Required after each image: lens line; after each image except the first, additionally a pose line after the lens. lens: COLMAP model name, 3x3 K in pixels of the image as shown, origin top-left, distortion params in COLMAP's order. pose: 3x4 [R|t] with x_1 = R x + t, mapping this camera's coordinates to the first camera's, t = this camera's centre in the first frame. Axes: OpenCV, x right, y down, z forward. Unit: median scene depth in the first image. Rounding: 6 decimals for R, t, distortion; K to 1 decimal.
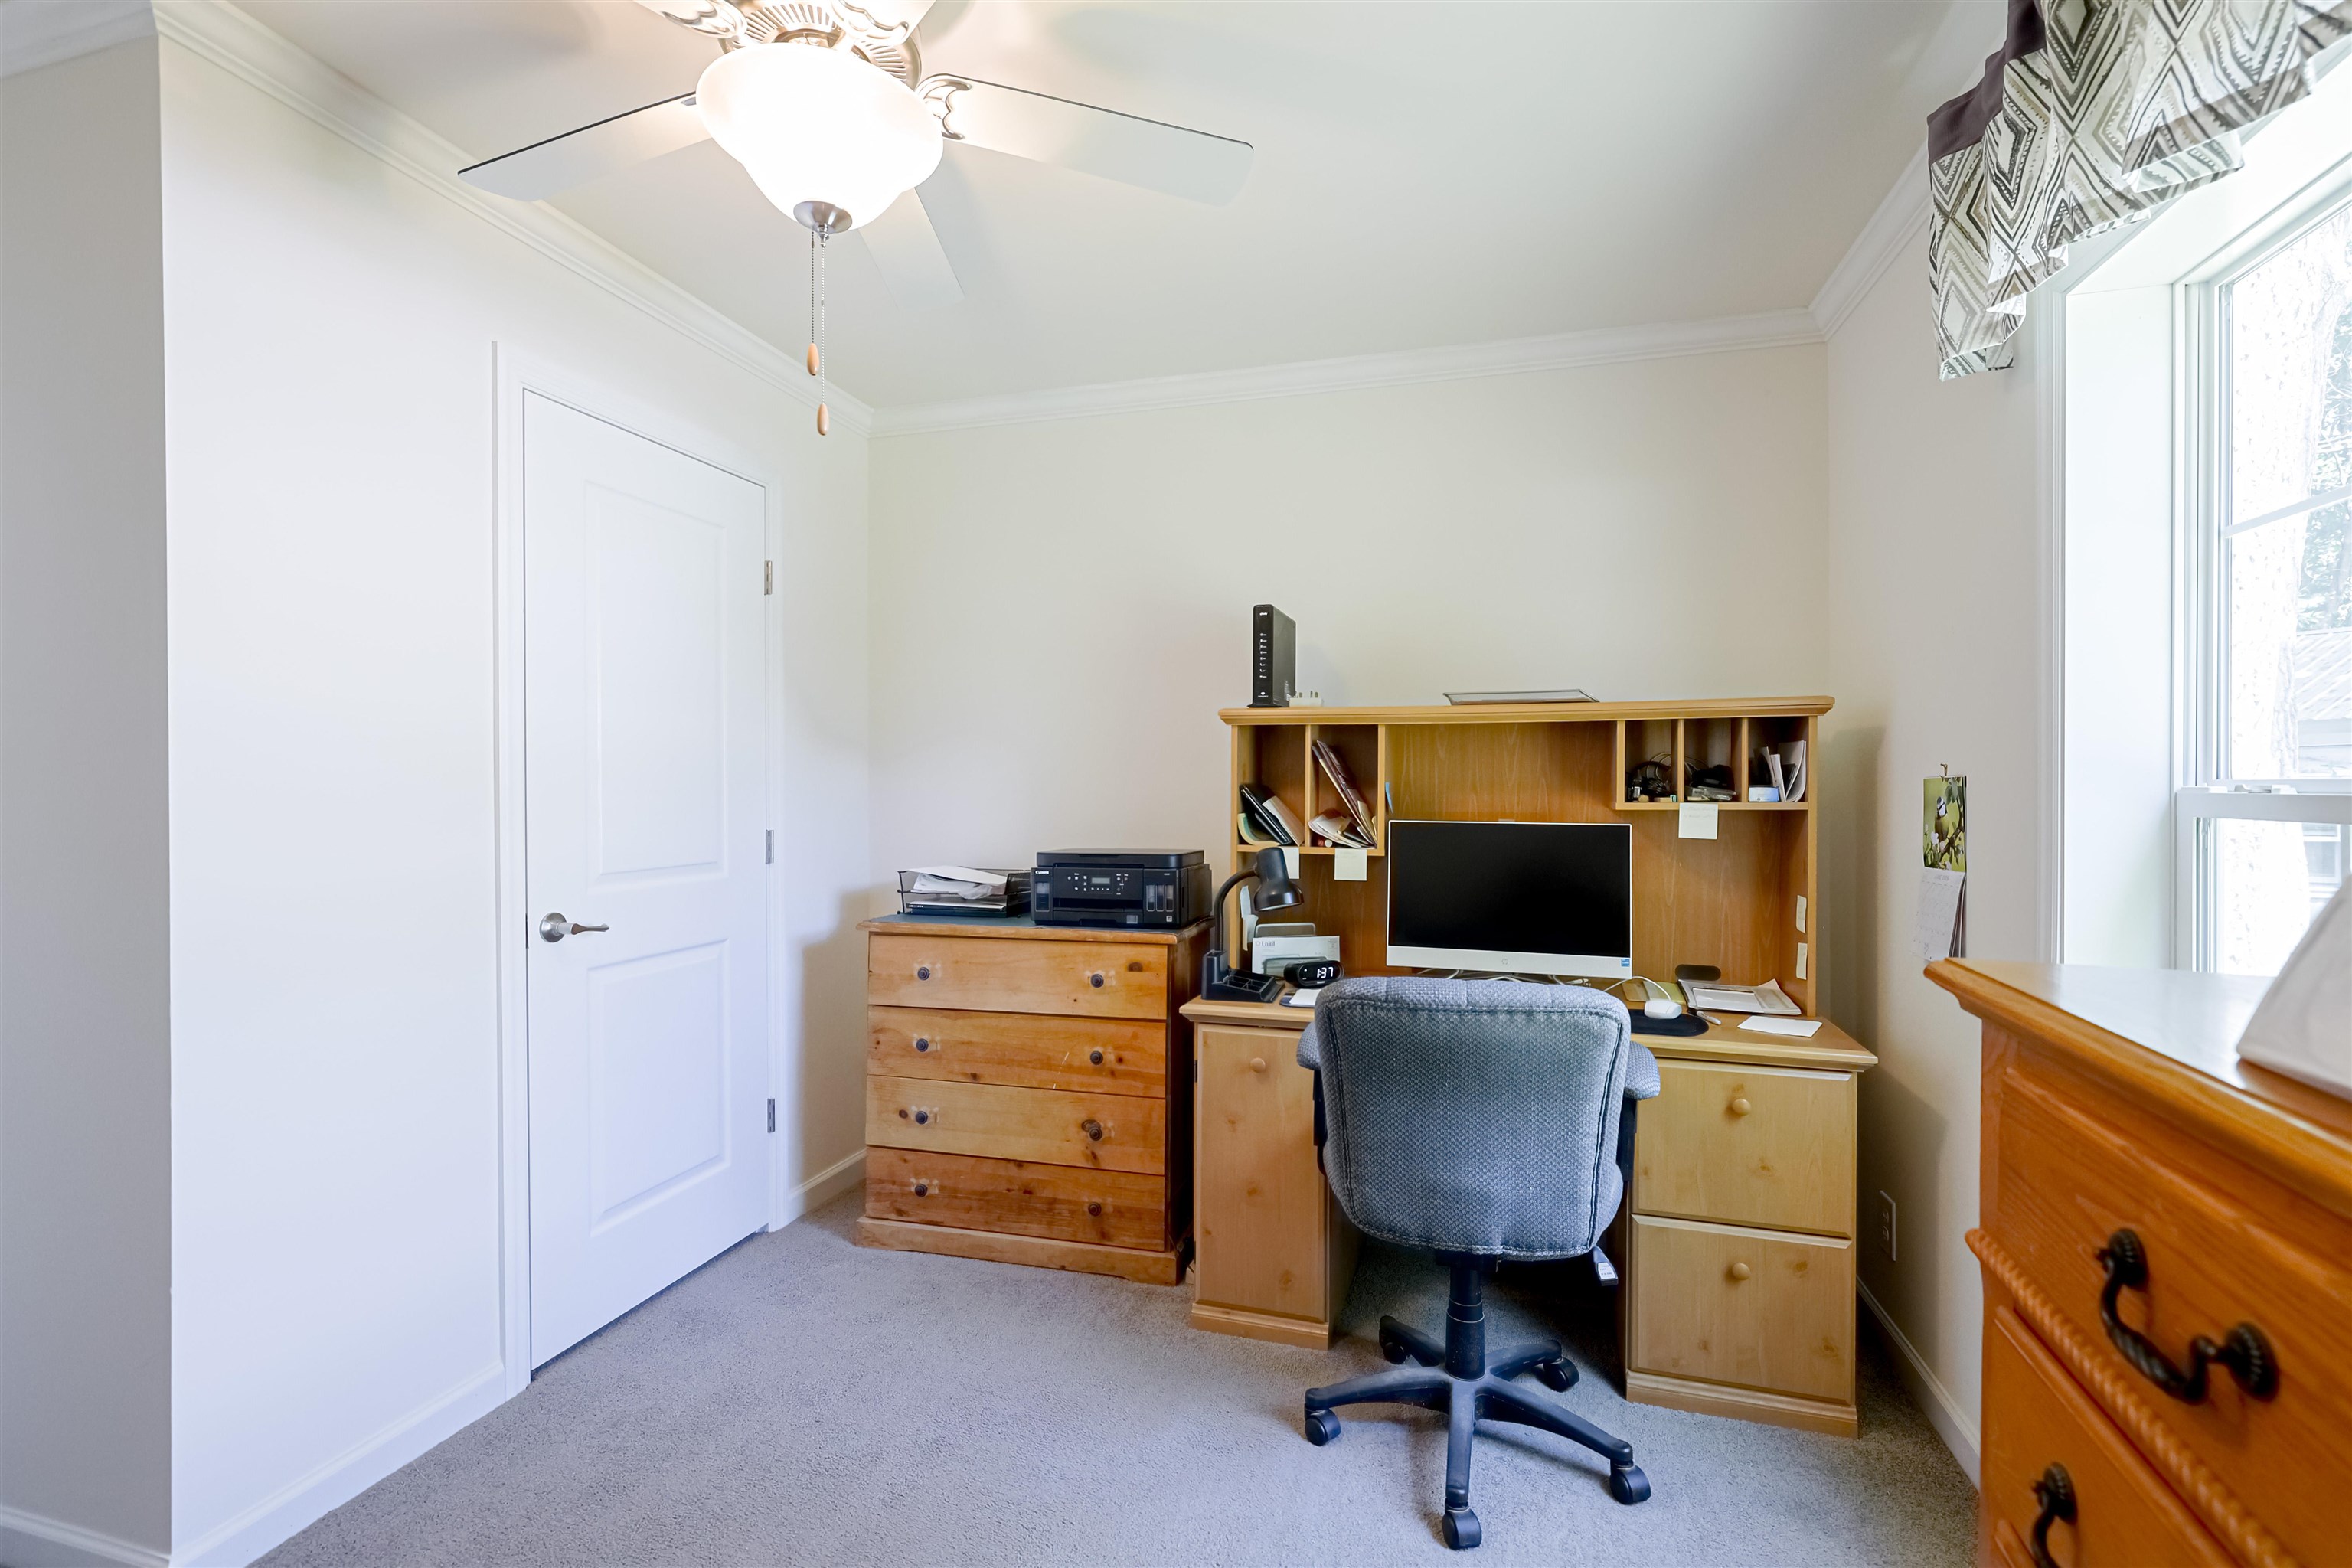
lens RADIAL K [[1053.1, 0, 1181.8], [0, 1053.1, 786.5], [0, 0, 1]] dist [0.001976, -0.000029]
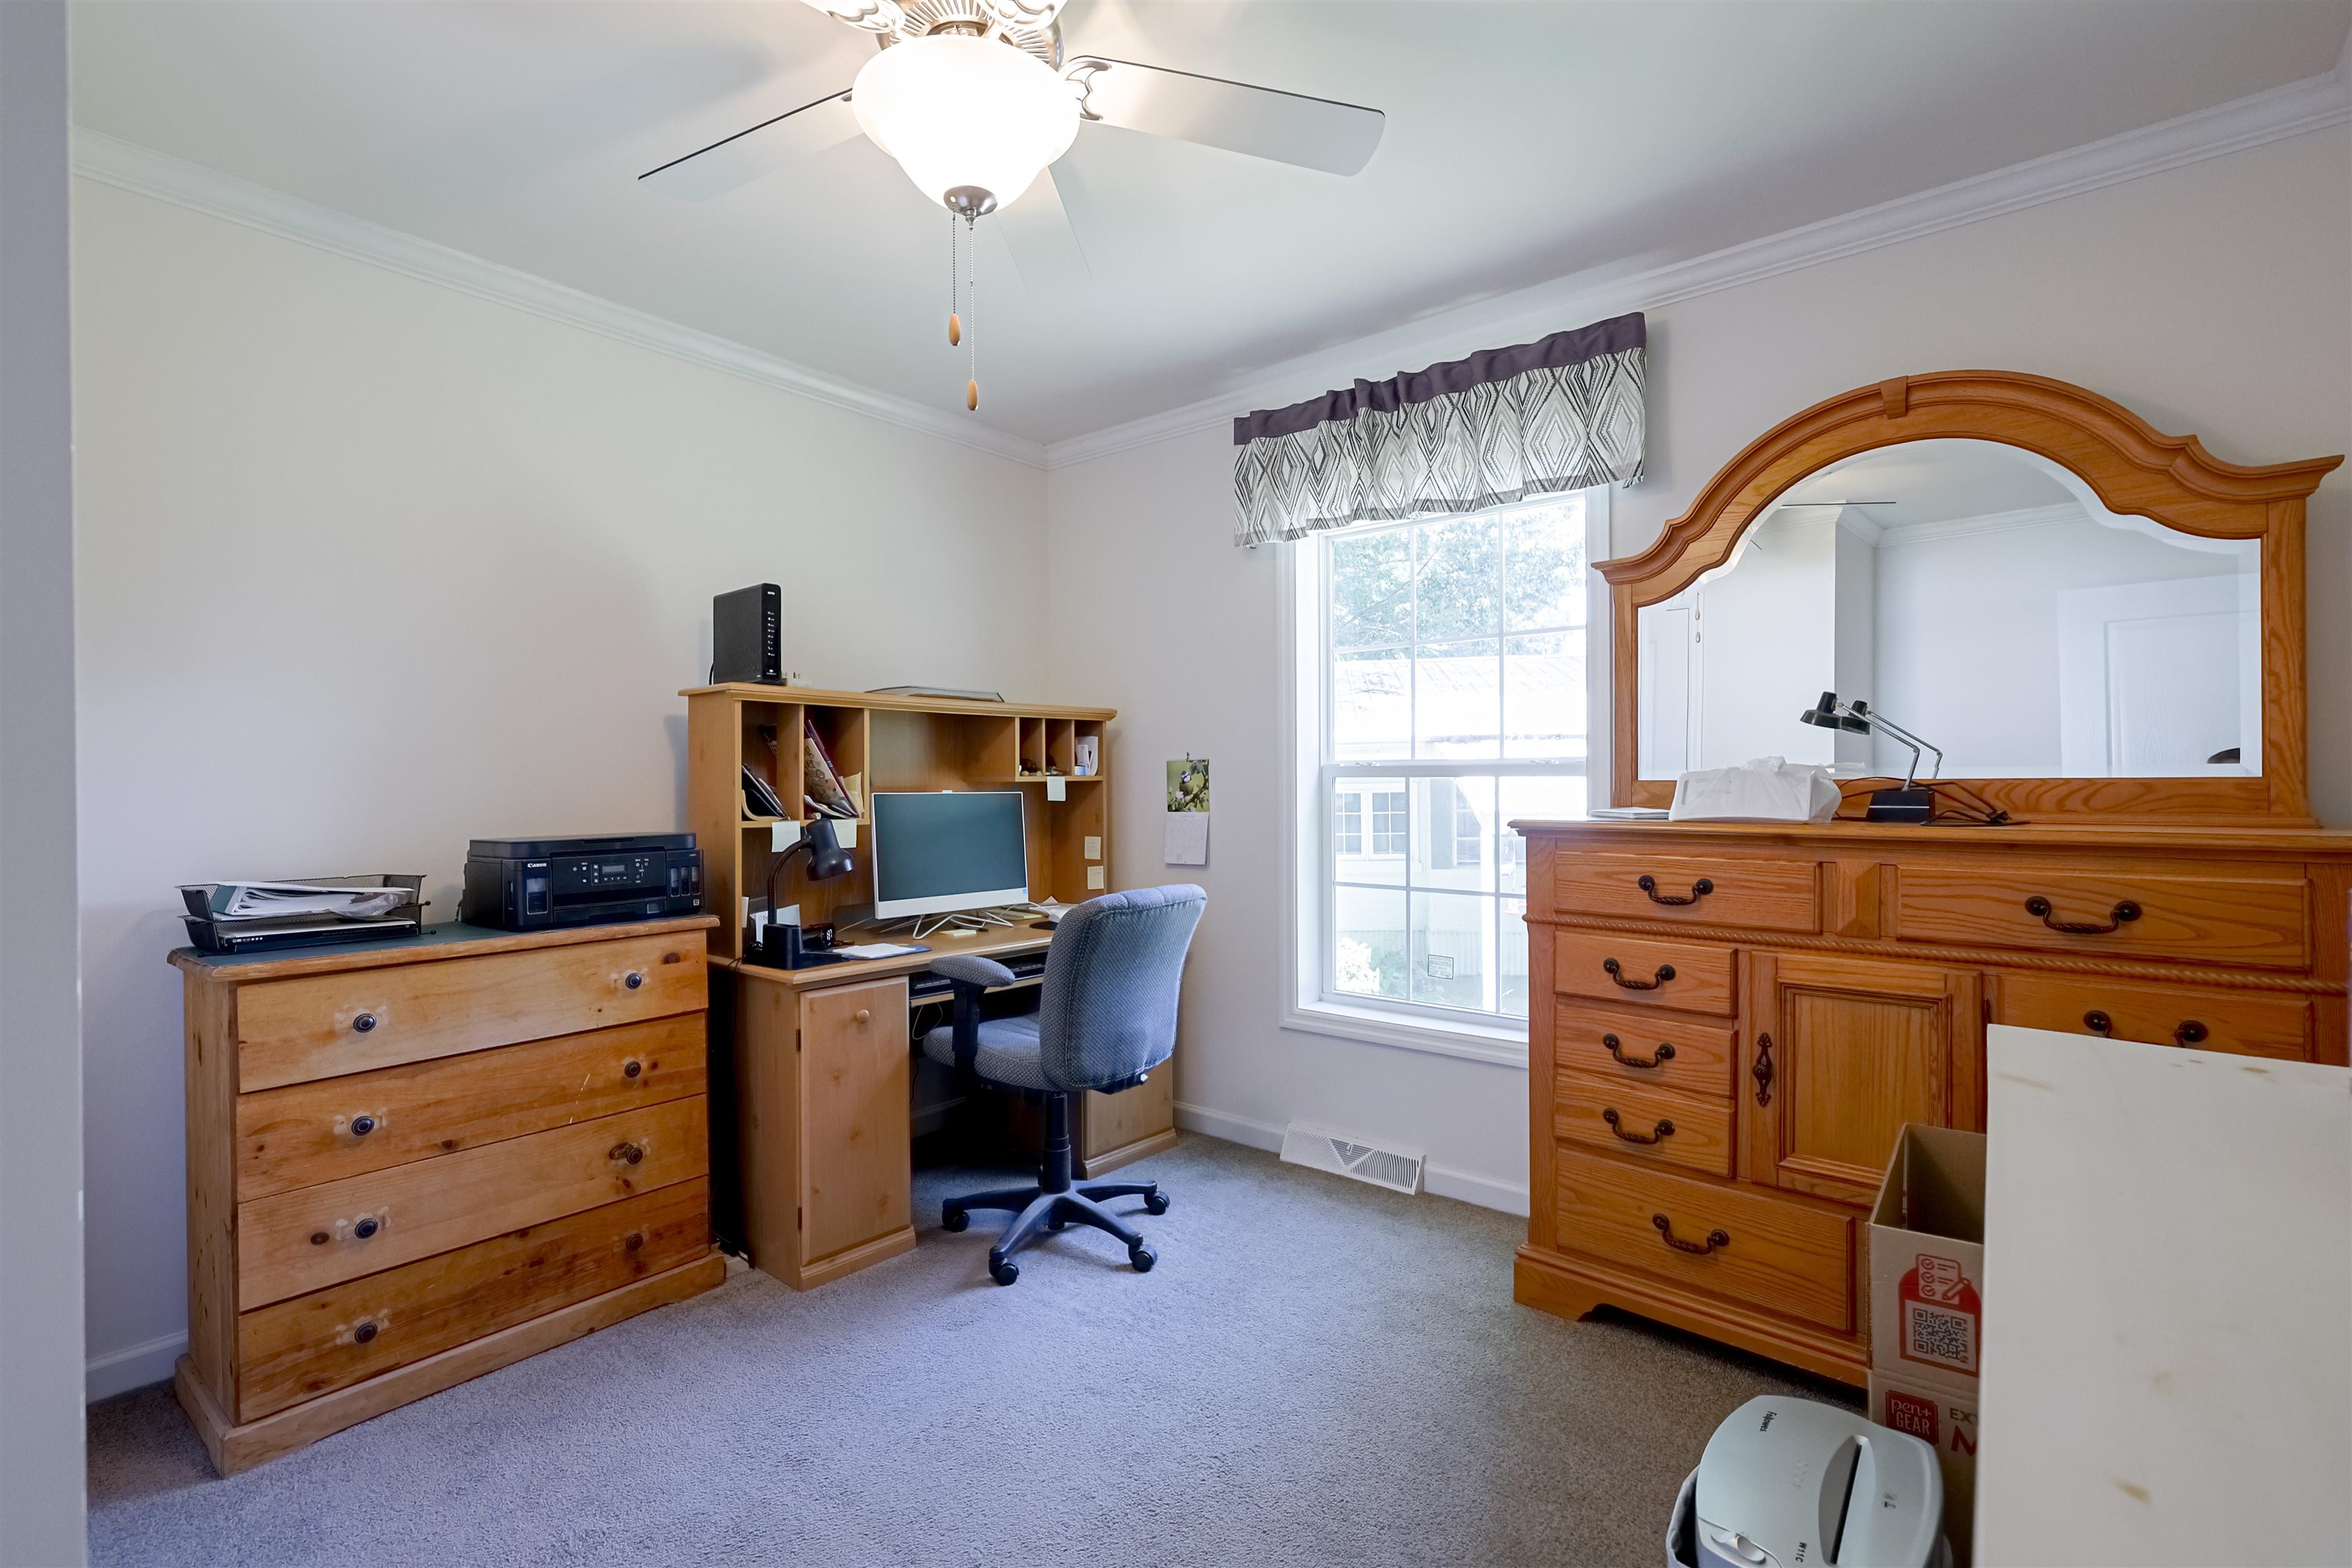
lens RADIAL K [[1053.1, 0, 1173.5], [0, 1053.1, 783.8], [0, 0, 1]] dist [0.001976, -0.000029]
pose [[0.405173, -0.004250, 0.914230, -0.692600], [0.006696, 0.999976, 0.001681, 0.021621], [-0.914215, 0.005441, 0.405192, 0.231208]]
